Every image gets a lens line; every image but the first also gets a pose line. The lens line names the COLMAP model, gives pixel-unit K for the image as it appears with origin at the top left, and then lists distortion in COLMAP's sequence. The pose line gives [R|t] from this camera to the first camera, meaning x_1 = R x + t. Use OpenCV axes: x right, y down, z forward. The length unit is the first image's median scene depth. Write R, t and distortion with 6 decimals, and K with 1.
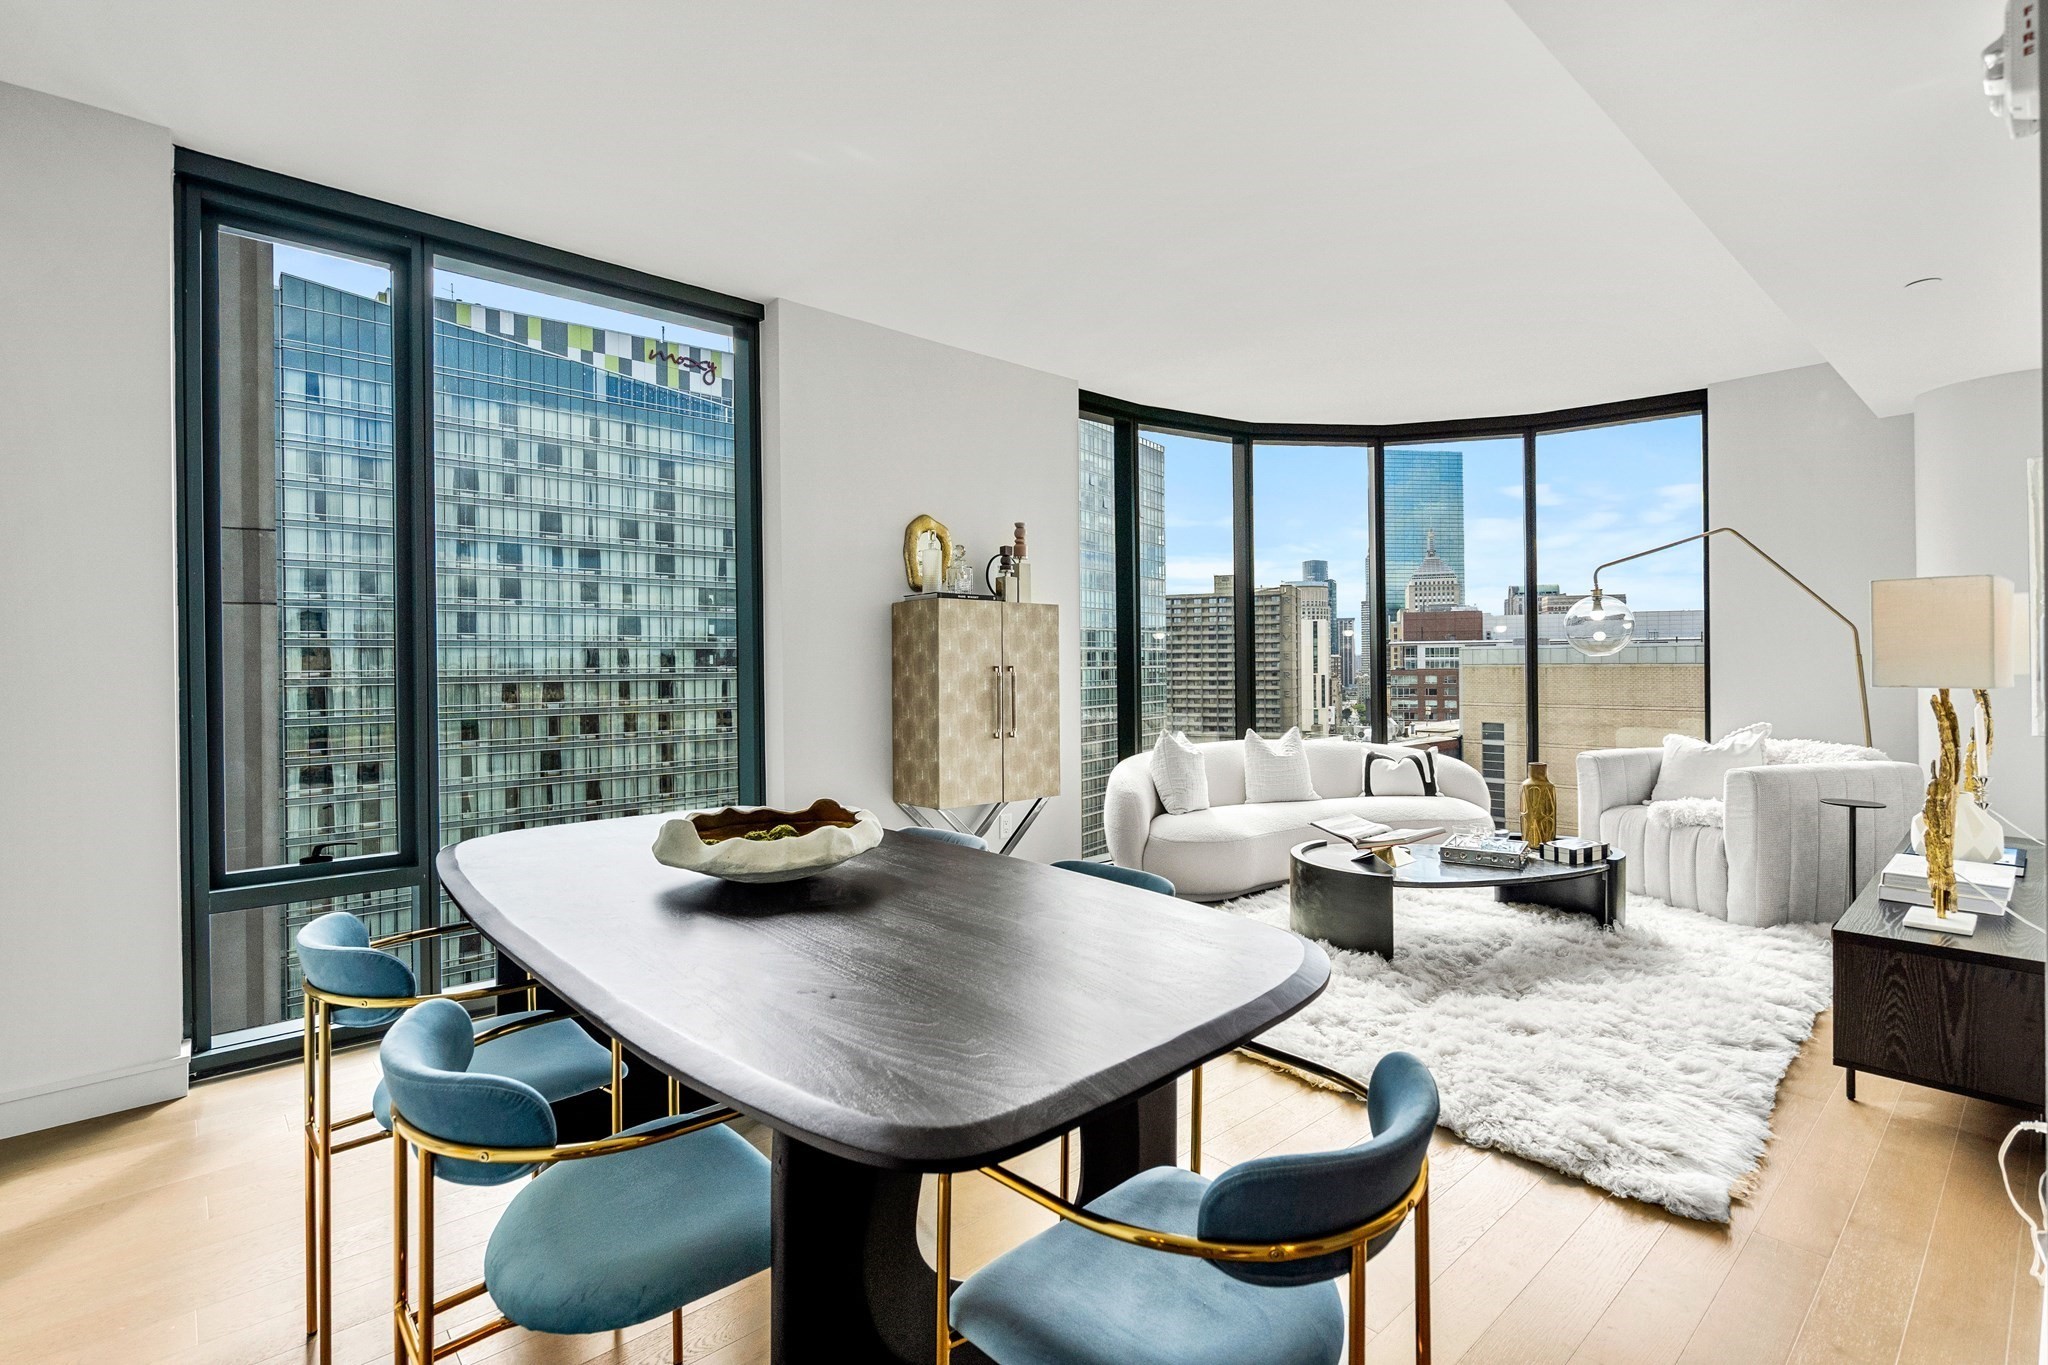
lens RADIAL K [[956.4, 0, 1025.6], [0, 956.4, 667.8], [0, 0, 1]] dist [-0.002771, 0.000172]
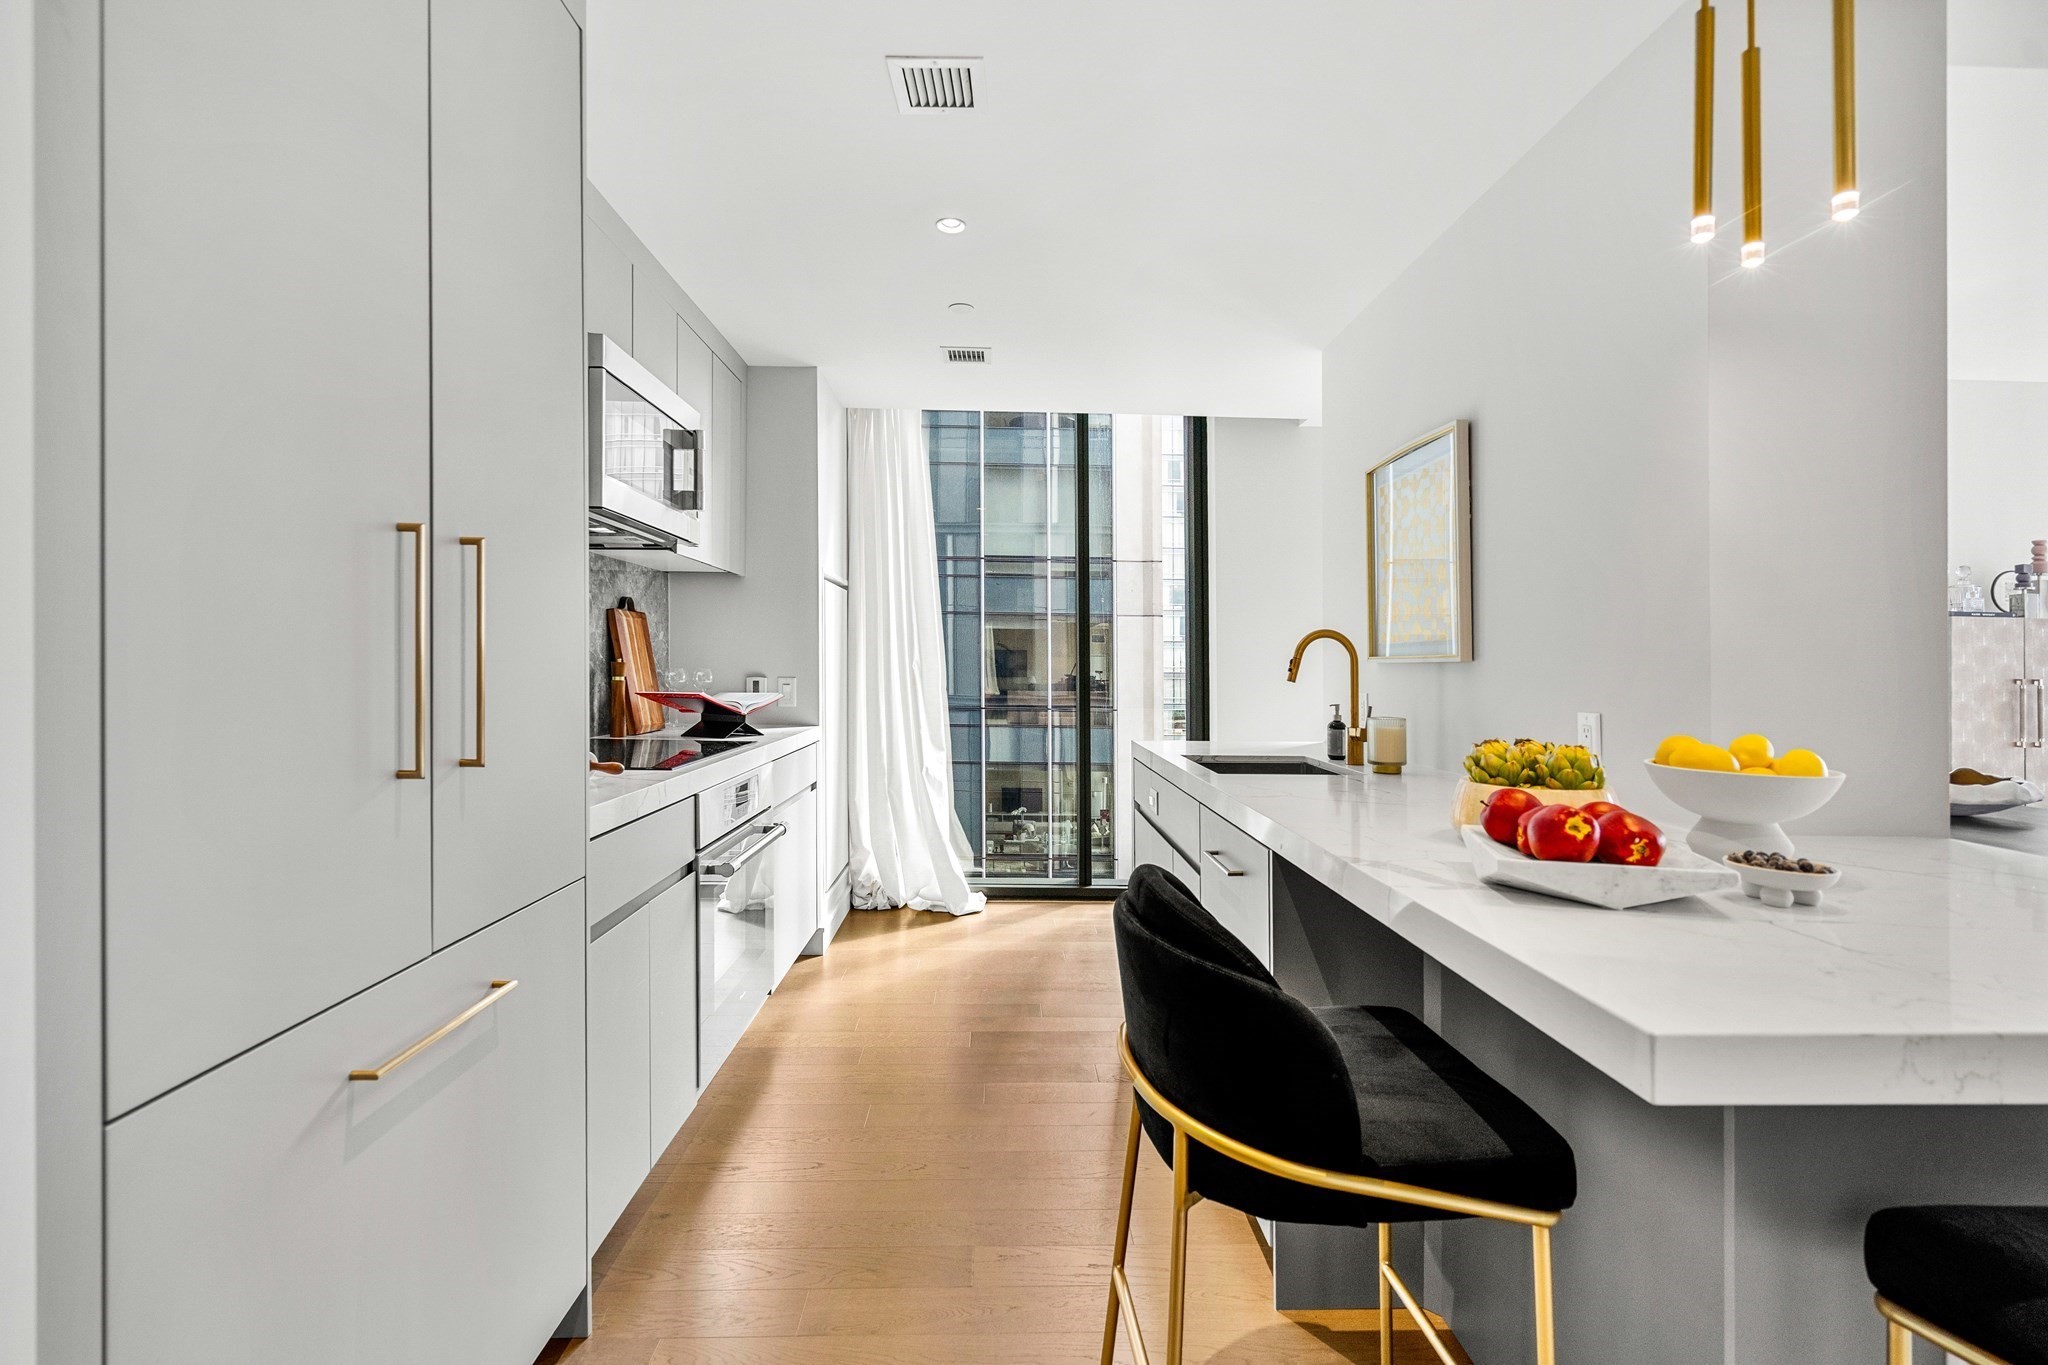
lens RADIAL K [[943.7, 0, 1017.9], [0, 943.7, 671.1], [0, 0, 1]] dist [-0.001009, -0.000188]
pose [[0.756222, 0.023052, -0.653909, -0.185050], [-0.023077, 0.999697, 0.008555, 0.006051], [0.653908, 0.008620, 0.756525, -0.520947]]
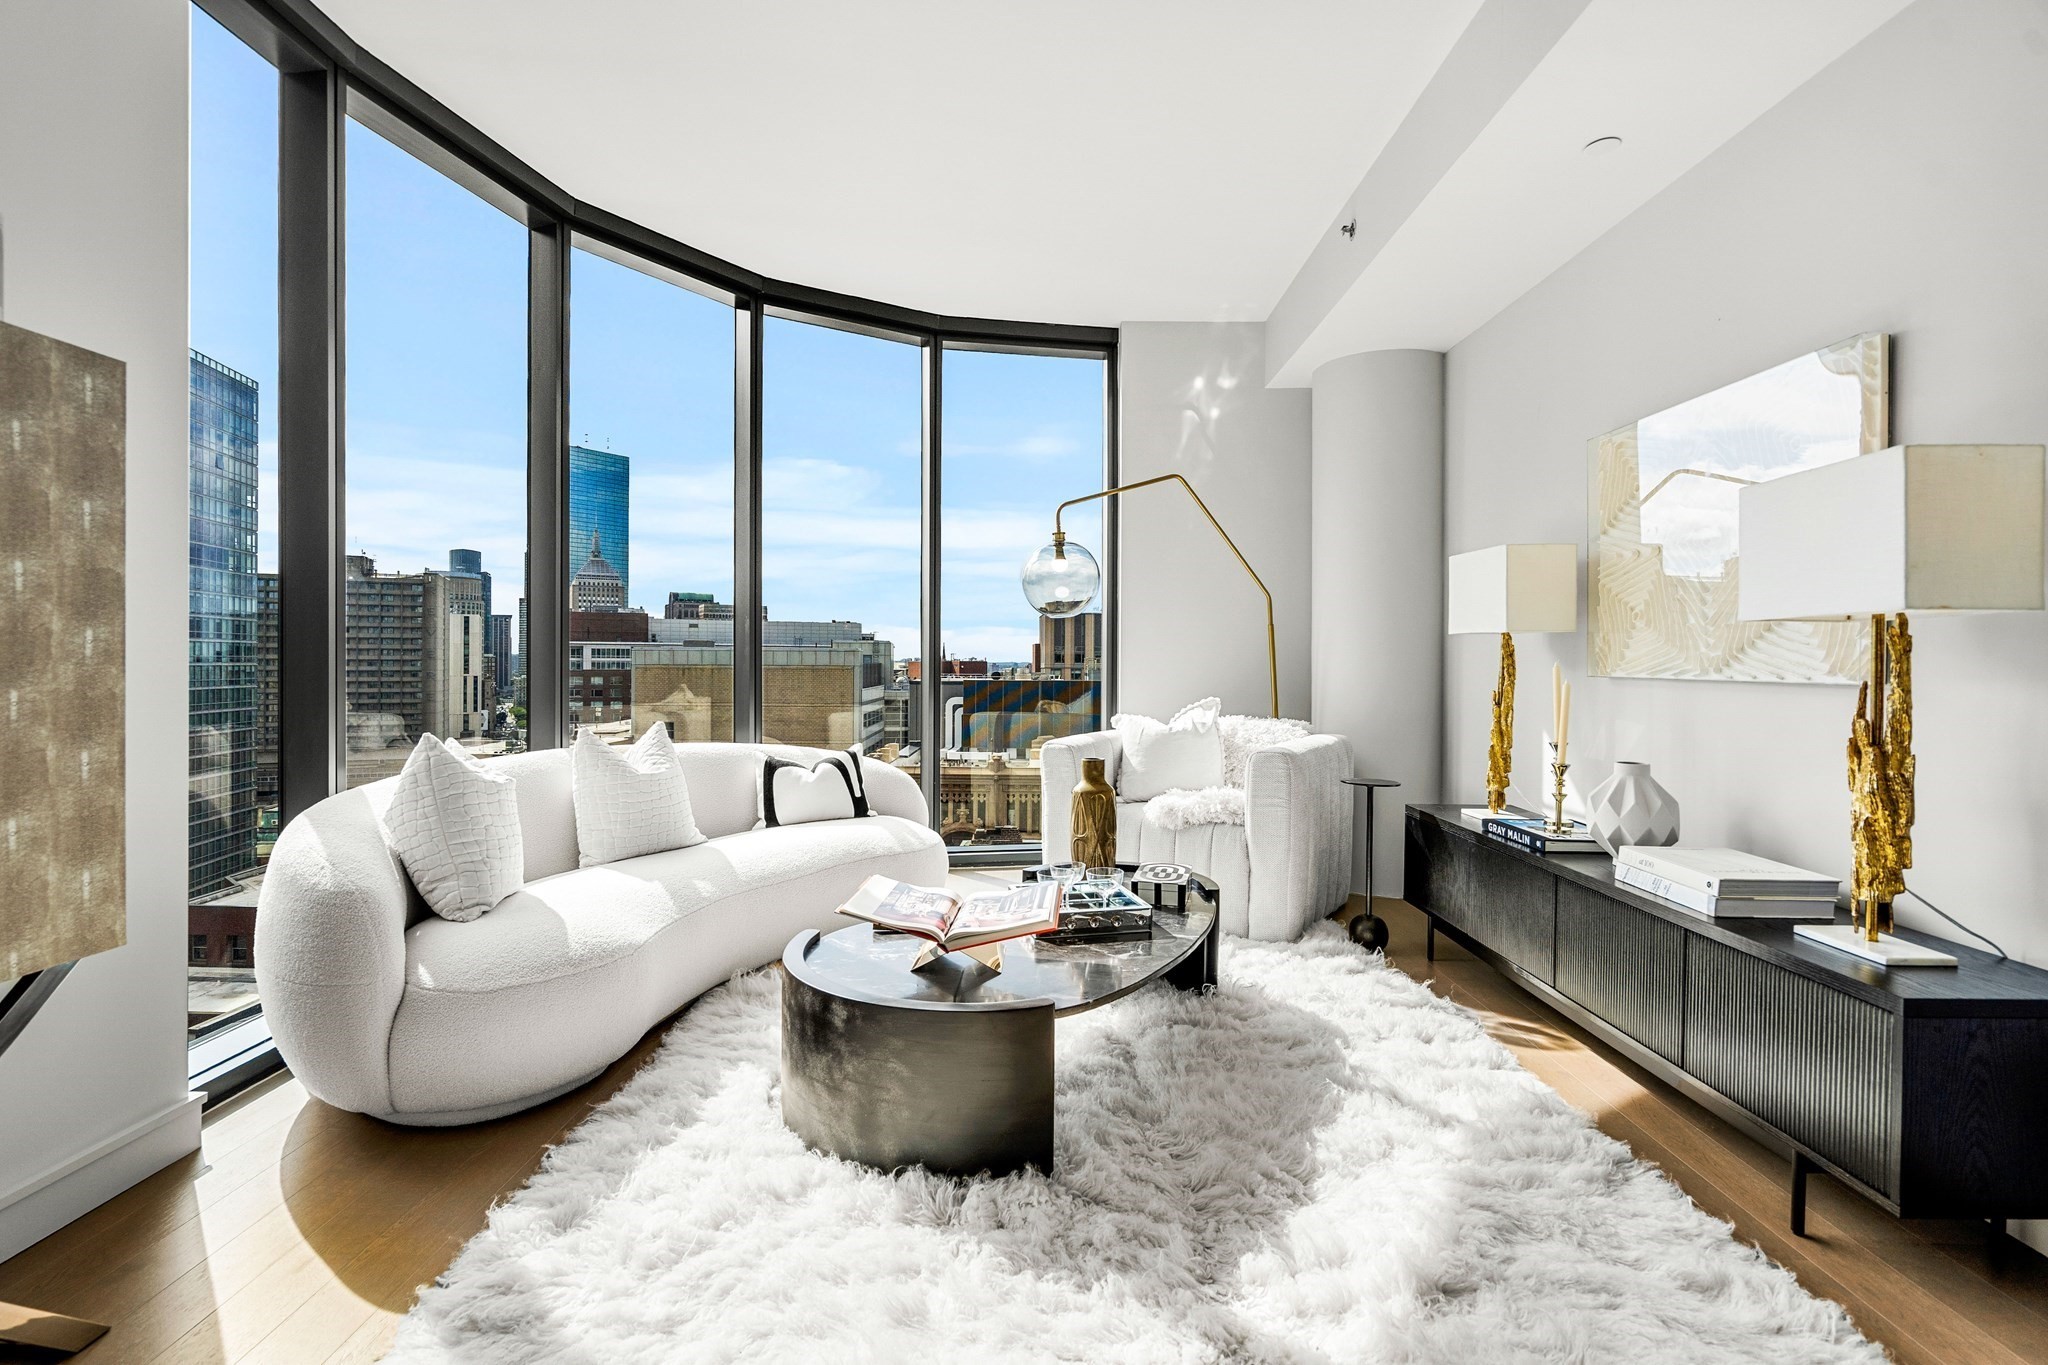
lens RADIAL K [[943.7, 0, 1017.9], [0, 943.7, 671.1], [0, 0, 1]] dist [-0.001009, -0.000188]
pose [[0.676377, 0.007524, 0.736518, 0.005061], [-0.008244, 0.999963, -0.002645, 0.039597], [-0.736510, -0.004283, 0.676413, 0.584671]]
